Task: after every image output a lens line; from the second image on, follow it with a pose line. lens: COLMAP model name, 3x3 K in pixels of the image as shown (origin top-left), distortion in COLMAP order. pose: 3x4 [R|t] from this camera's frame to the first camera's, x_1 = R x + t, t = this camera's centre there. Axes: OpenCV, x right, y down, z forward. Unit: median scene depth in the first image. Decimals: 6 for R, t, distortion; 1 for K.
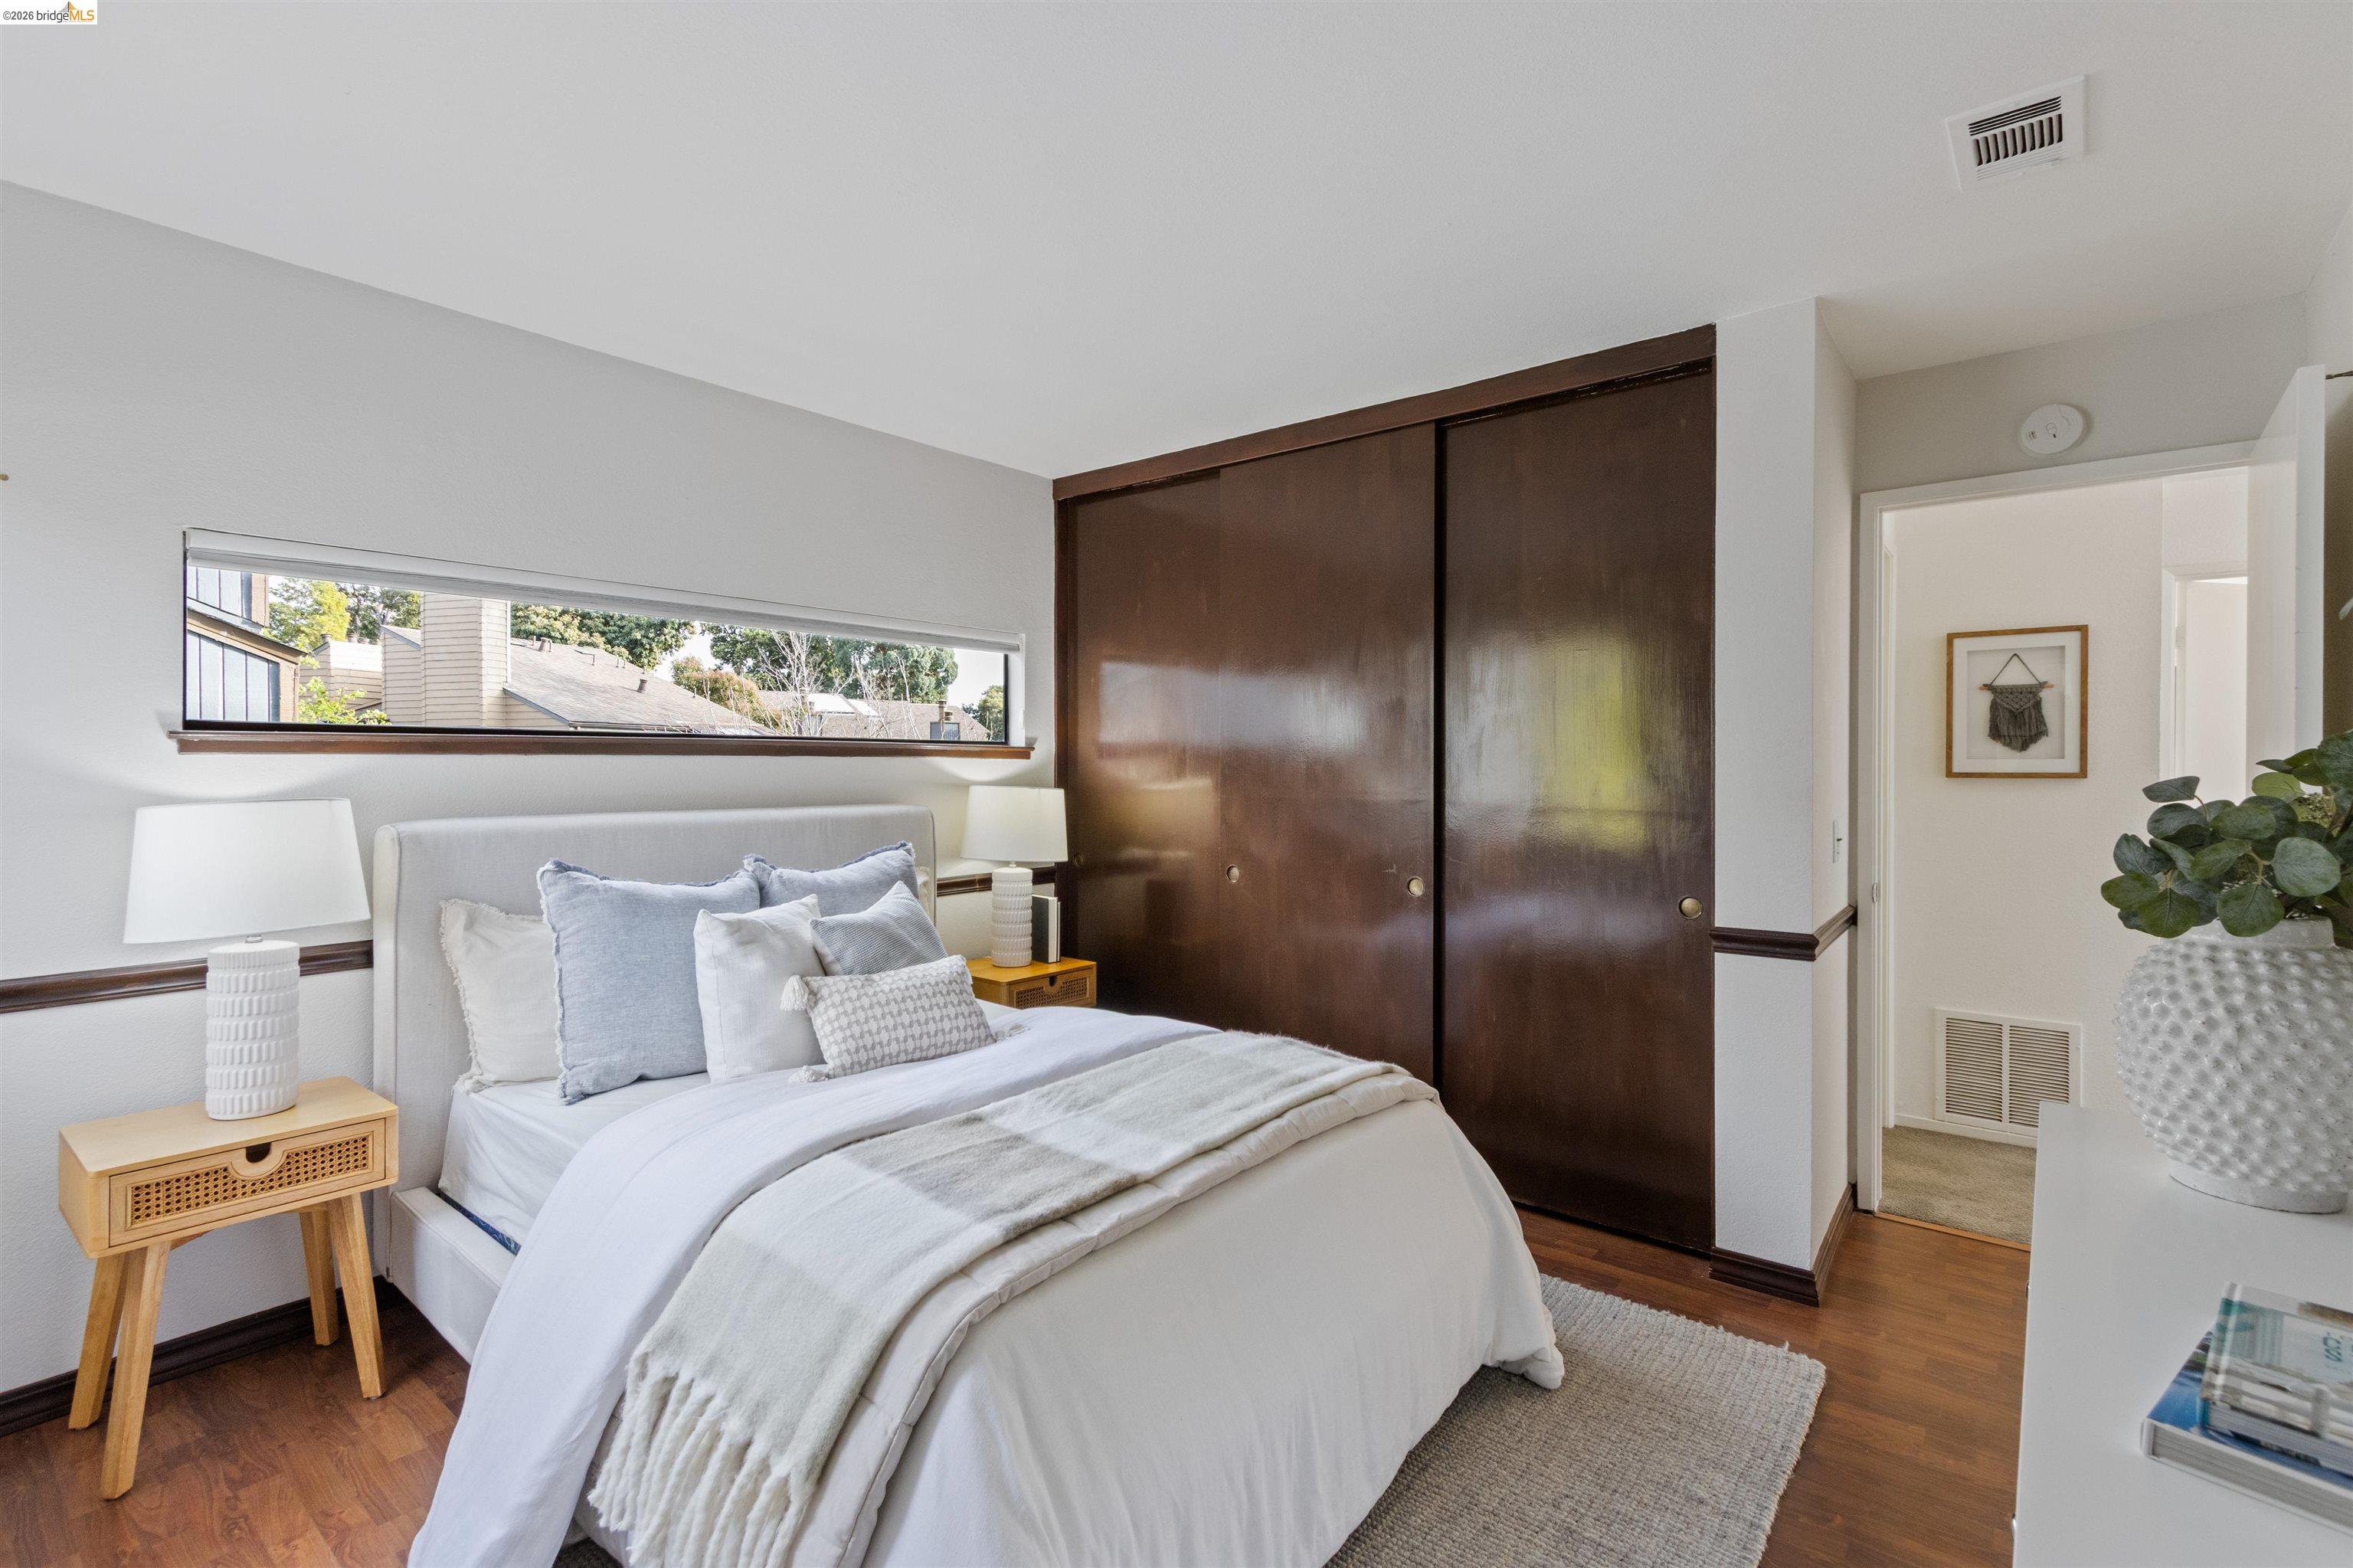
lens RADIAL K [[1086.9, 0, 1186.6], [0, 1086.9, 775.7], [0, 0, 1]] dist [0.009087, -0.001650]
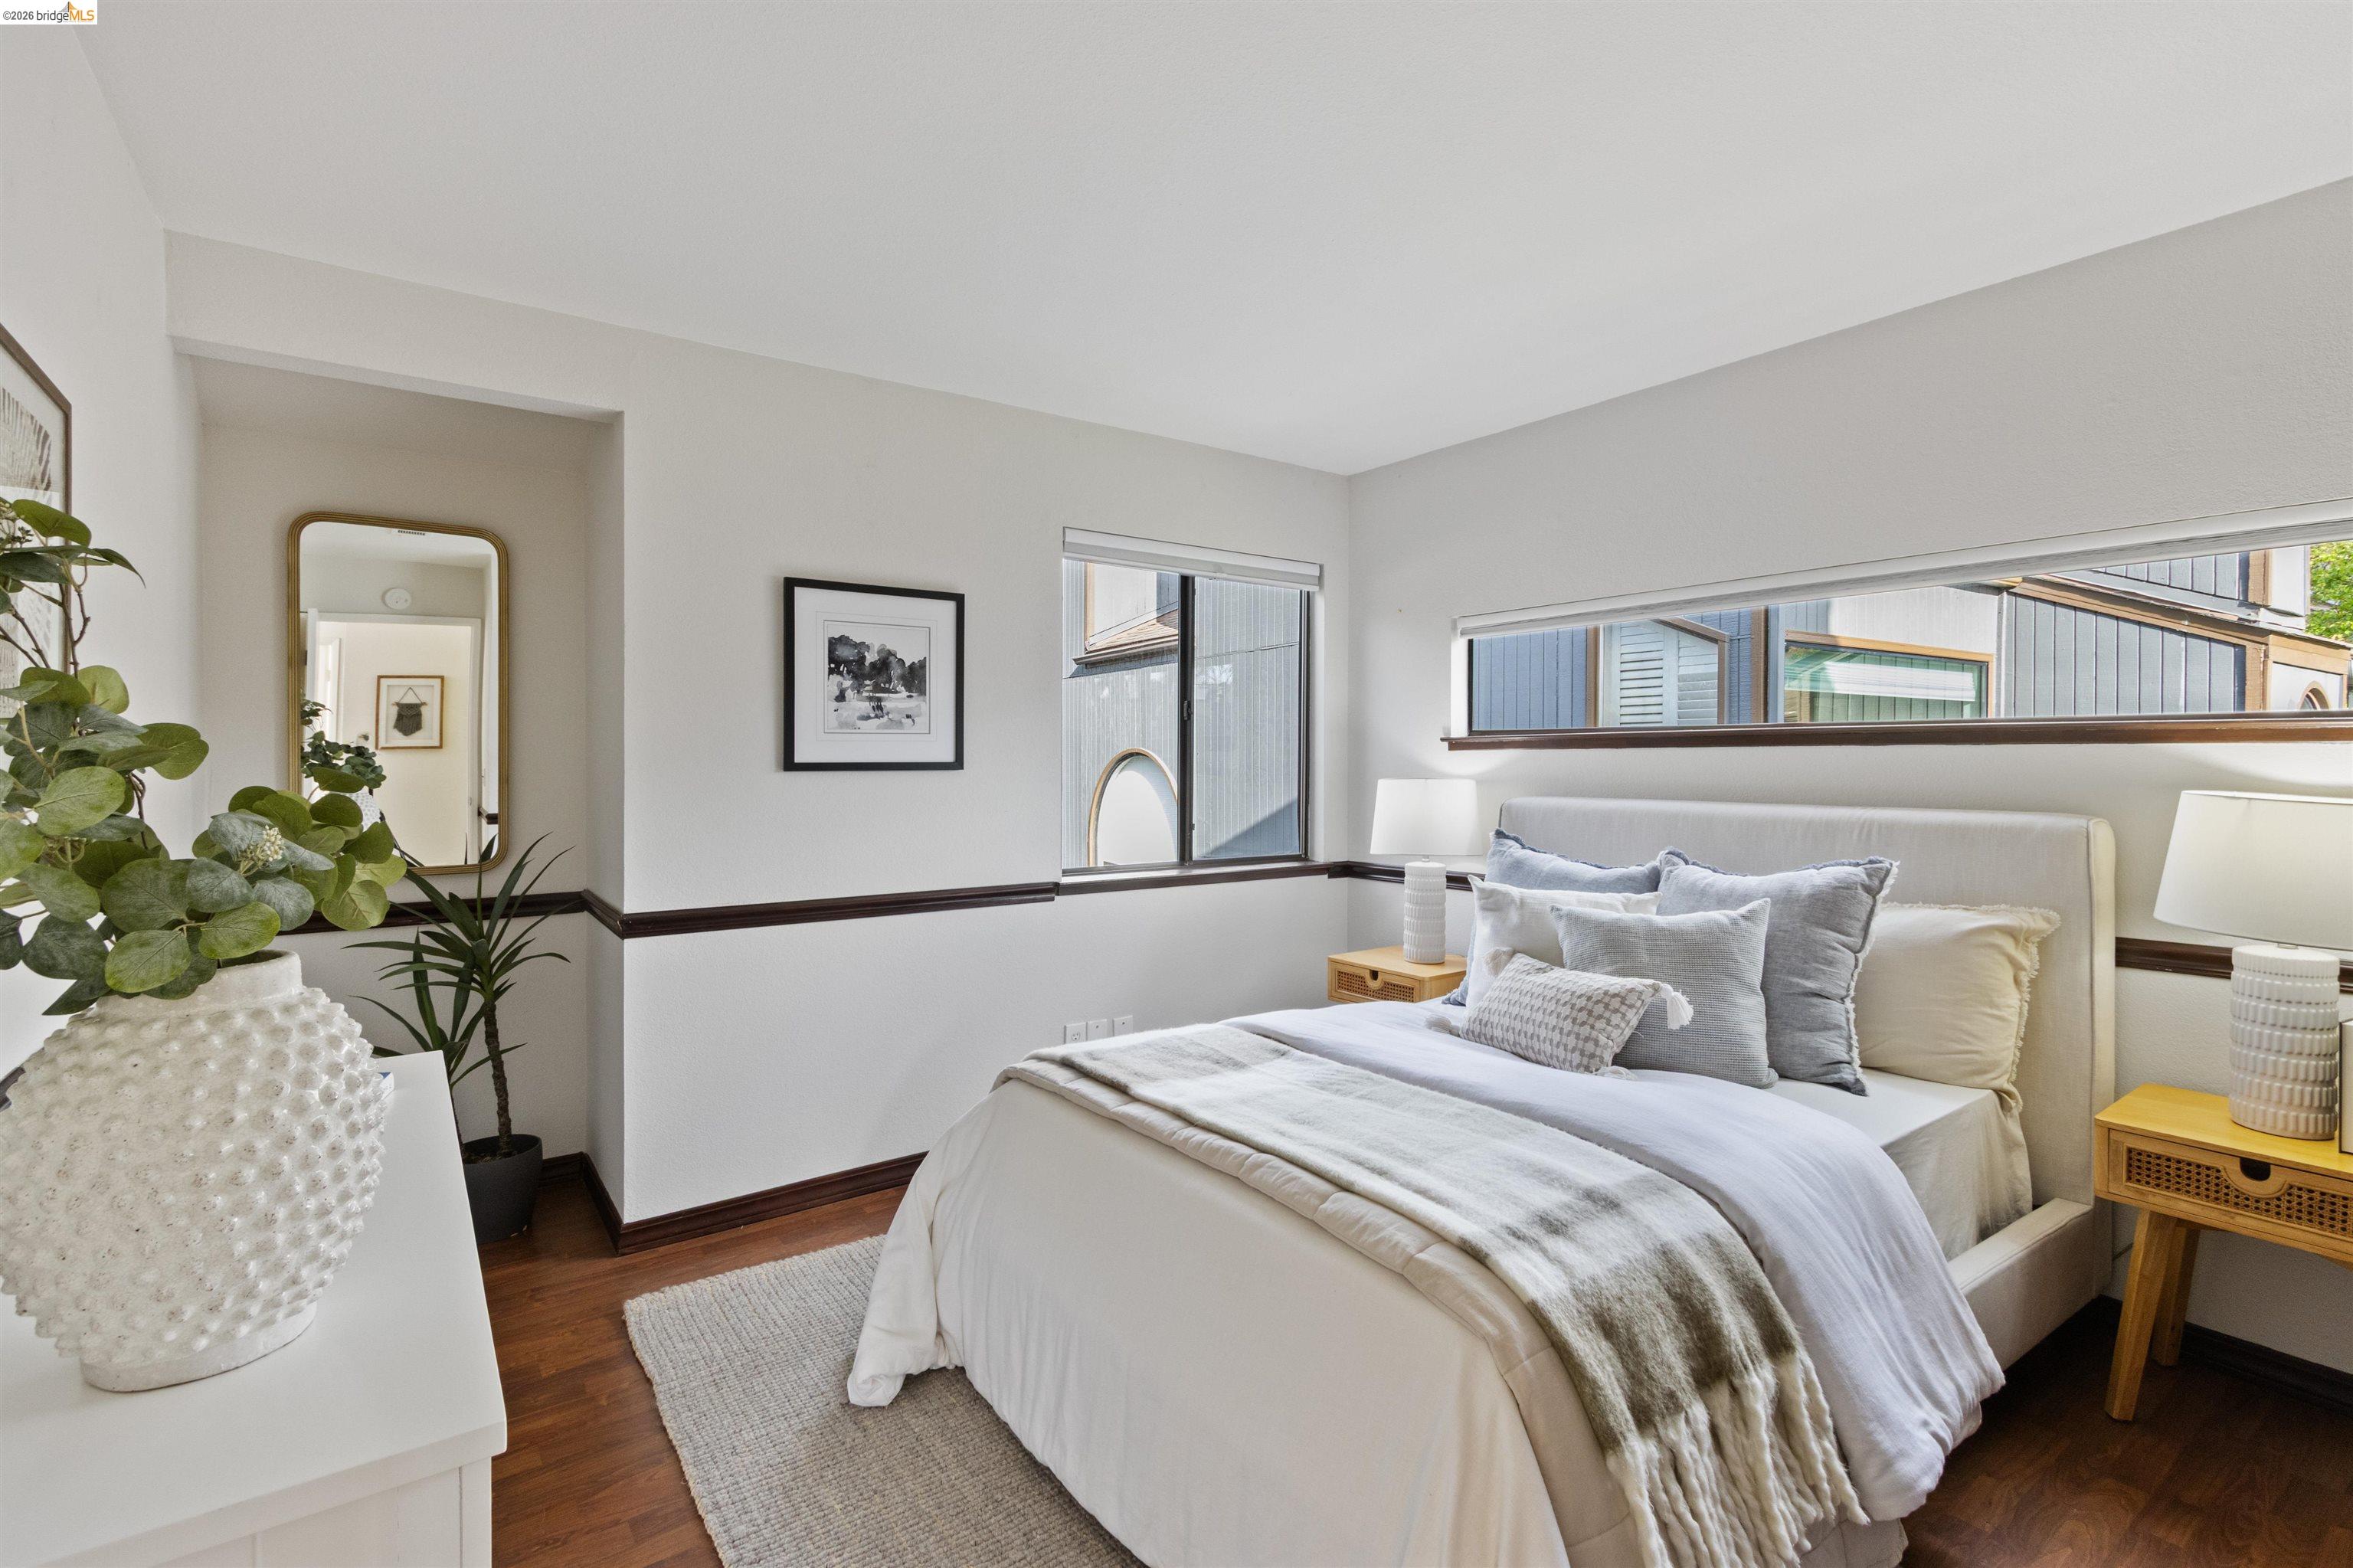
lens RADIAL K [[1086.9, 0, 1183.2], [0, 1086.9, 768.9], [0, 0, 1]] dist [0.009087, -0.001650]
pose [[-0.266407, 0.010053, -0.963808, 0.903117], [-0.004213, 0.999924, 0.011594, -0.014591], [0.963851, 0.007149, -0.266344, 1.092420]]
